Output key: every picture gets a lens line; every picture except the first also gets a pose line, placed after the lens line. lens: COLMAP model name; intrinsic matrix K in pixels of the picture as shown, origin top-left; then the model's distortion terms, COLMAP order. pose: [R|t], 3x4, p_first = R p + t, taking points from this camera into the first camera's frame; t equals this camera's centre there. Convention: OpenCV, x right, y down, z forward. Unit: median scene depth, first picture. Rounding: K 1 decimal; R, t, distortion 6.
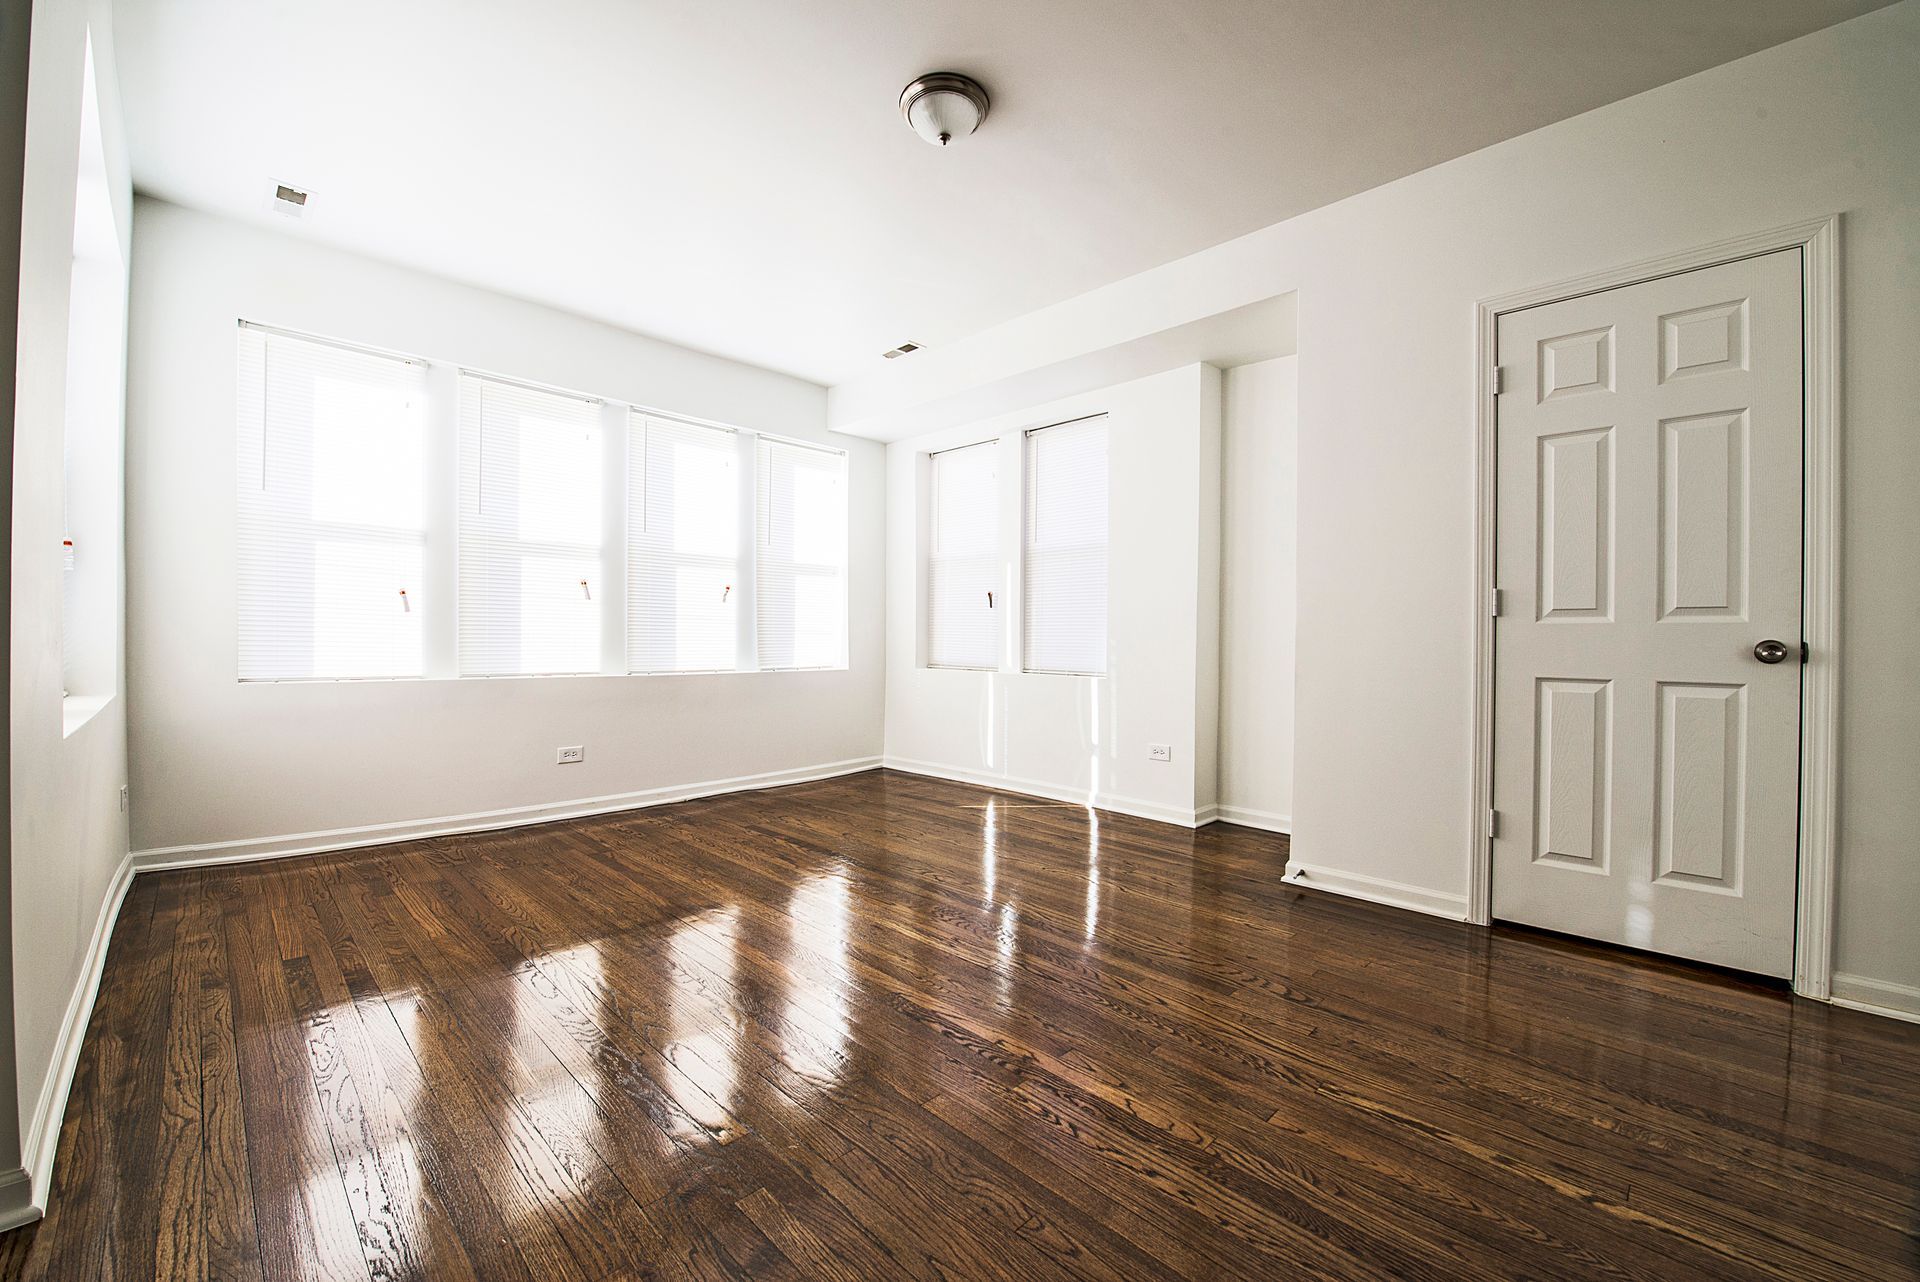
lens RADIAL K [[769.4, 0, 955.7], [0, 769.4, 647.9], [0, 0, 1]] dist [-0.013917, -0.002179]
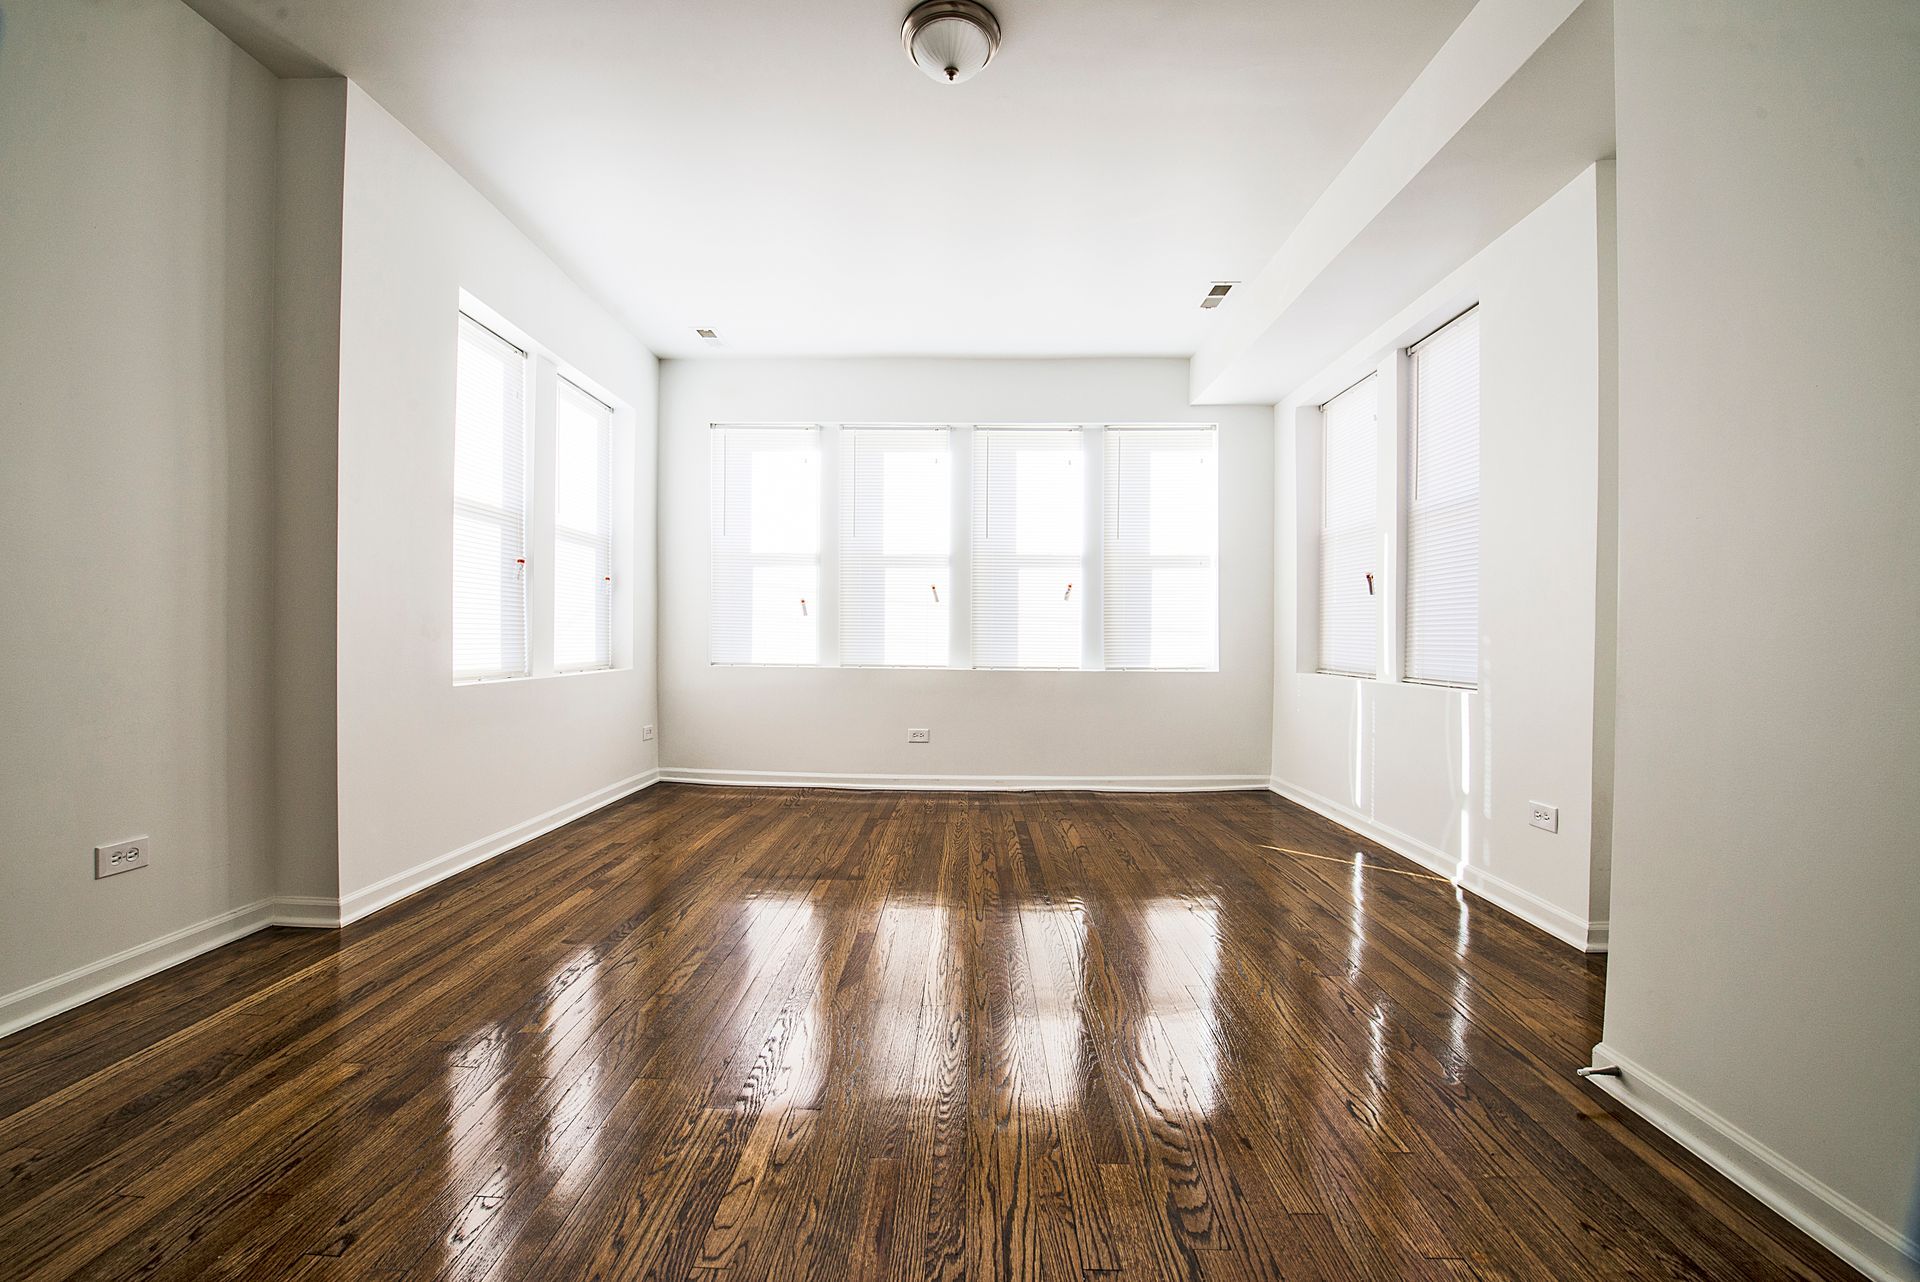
lens RADIAL K [[769.4, 0, 952.6], [0, 769.4, 653.2], [0, 0, 1]] dist [-0.013917, -0.002179]
pose [[0.685639, 0.013002, -0.727825, 0.348898], [-0.011110, 0.999911, 0.007397, 0.004038], [0.727857, 0.003014, 0.685723, 0.211577]]
